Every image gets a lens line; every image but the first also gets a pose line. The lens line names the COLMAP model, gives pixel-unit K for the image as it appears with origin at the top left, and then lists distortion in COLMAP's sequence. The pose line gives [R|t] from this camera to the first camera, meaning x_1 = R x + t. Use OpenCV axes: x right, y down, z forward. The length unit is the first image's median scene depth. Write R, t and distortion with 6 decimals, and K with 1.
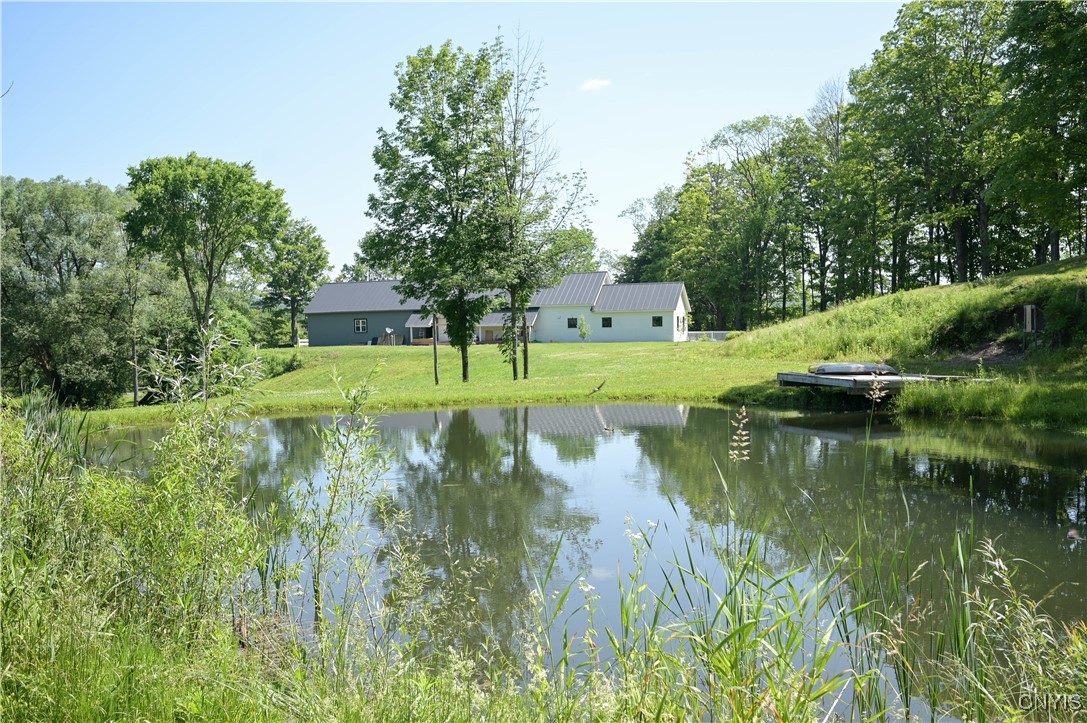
lens RADIAL K [[932.0, 0, 542.8], [0, 932.0, 361.1], [0, 0, 1]] dist [-0.000493, 0.005250]
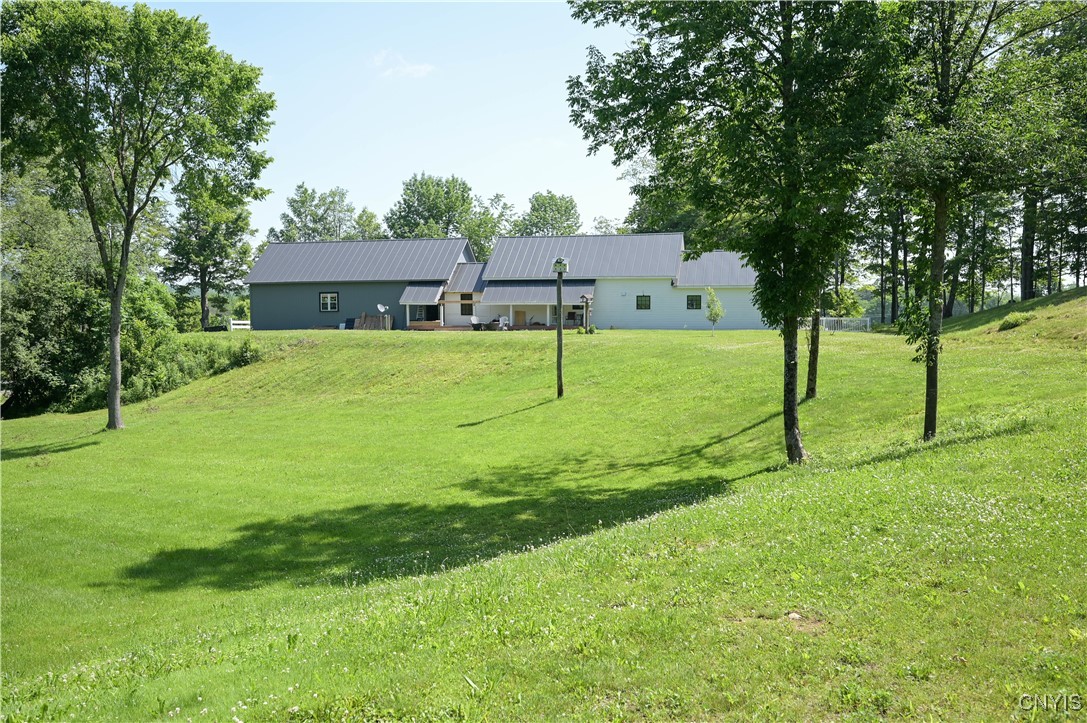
lens RADIAL K [[932.0, 0, 556.0], [0, 932.0, 391.7], [0, 0, 1]] dist [-0.000493, 0.005250]
pose [[0.990491, 0.005555, 0.137463, -0.125994], [-0.011370, 0.999072, 0.041555, -0.000898], [-0.137105, -0.042722, 0.989635, 0.277786]]
